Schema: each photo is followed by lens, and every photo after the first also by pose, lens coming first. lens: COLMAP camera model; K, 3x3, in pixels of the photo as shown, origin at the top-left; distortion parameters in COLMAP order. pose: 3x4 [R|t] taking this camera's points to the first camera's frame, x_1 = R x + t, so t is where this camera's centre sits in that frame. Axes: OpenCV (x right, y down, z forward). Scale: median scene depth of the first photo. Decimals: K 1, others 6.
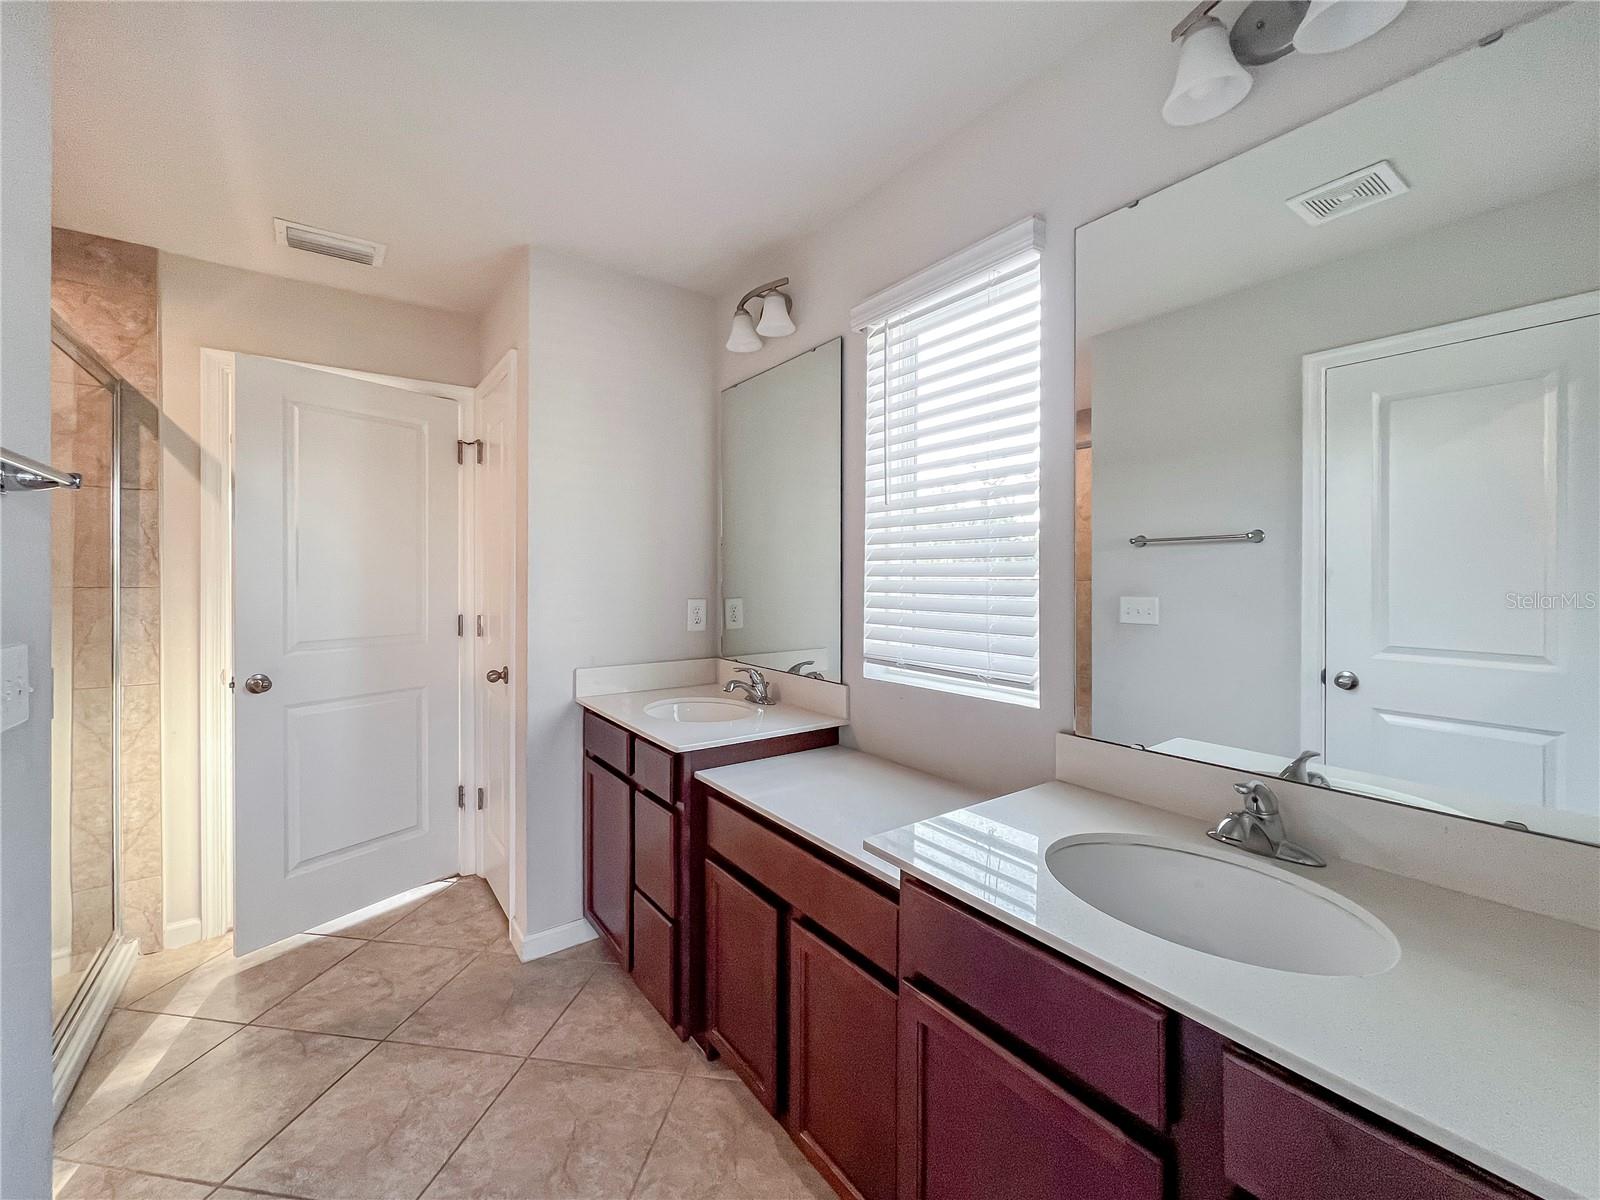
lens RADIAL K [[652.5, 0, 801.6], [0, 652.5, 579.0], [0, 0, 1]] dist [-0.000931, -0.000072]
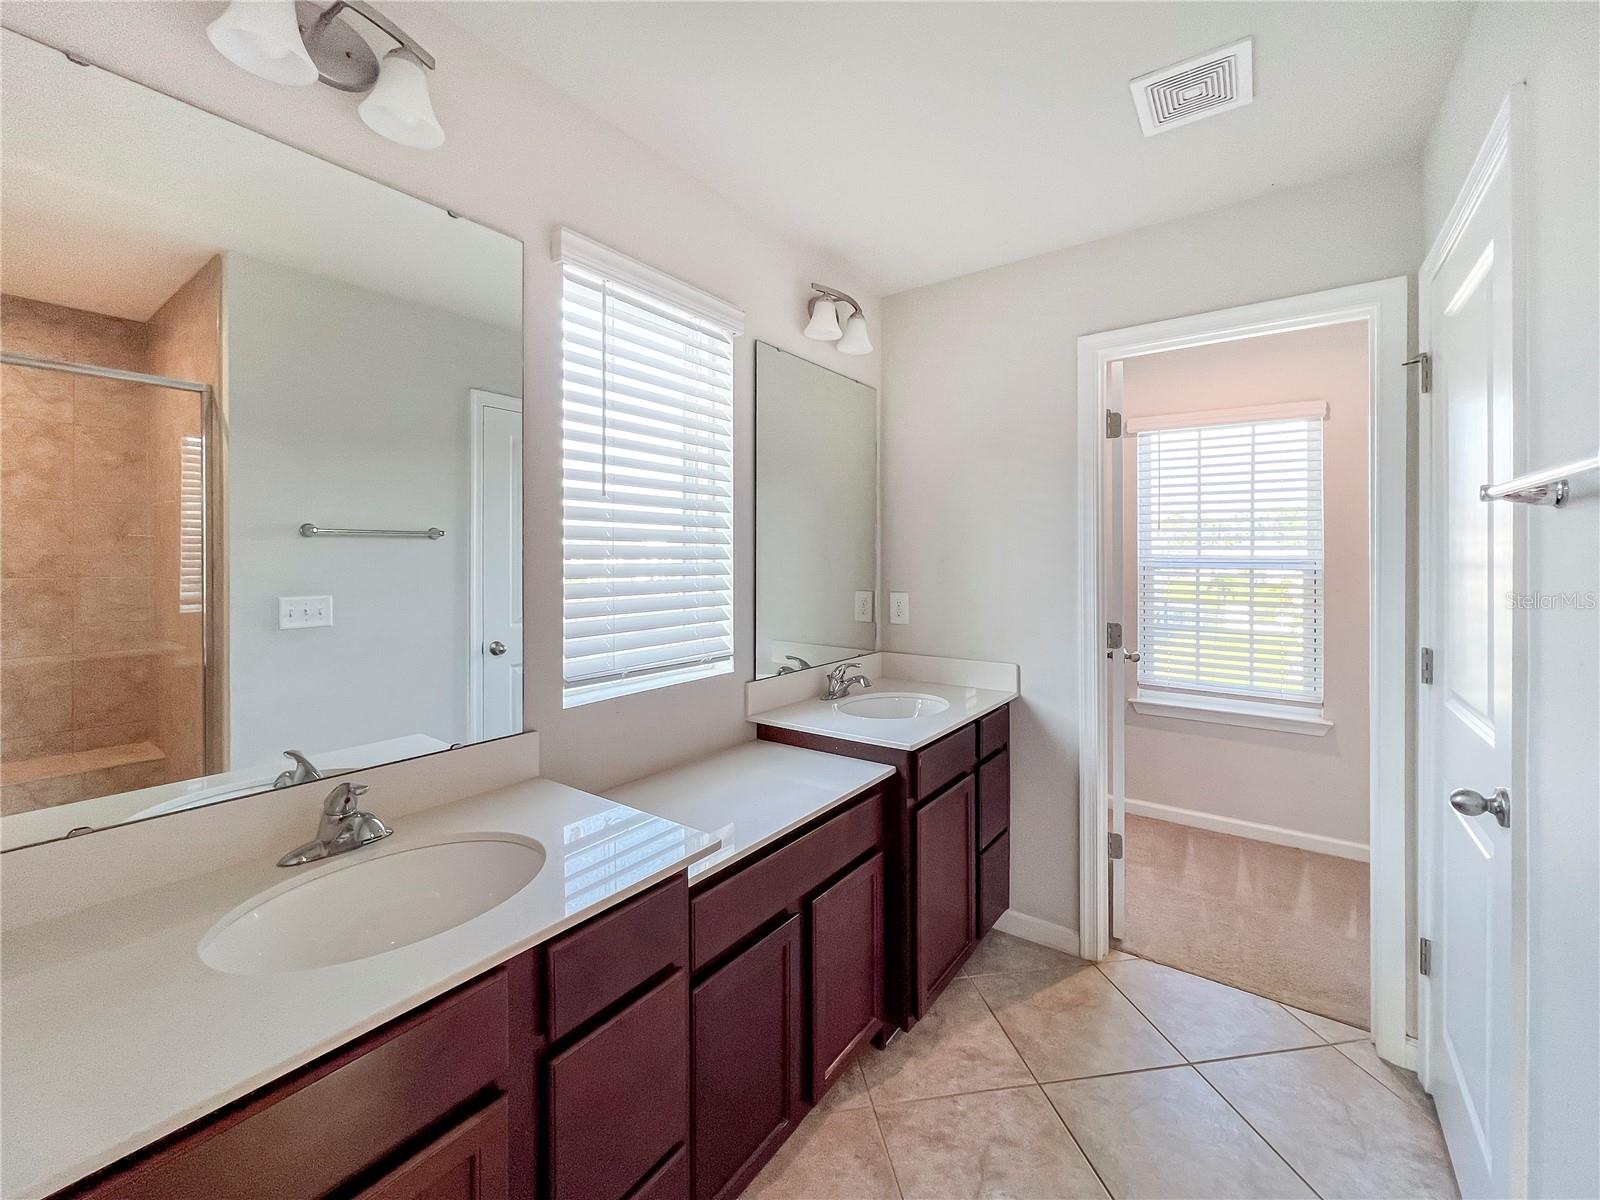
lens RADIAL K [[656.6, 0, 800.2], [0, 656.6, 558.6], [0, 0, 1]] dist [-0.002162, -0.000204]
pose [[-0.306595, 0.000507, 0.951840, -0.752653], [0.005094, 0.999986, 0.001108, -0.028216], [-0.951827, 0.005188, -0.306593, 0.991883]]
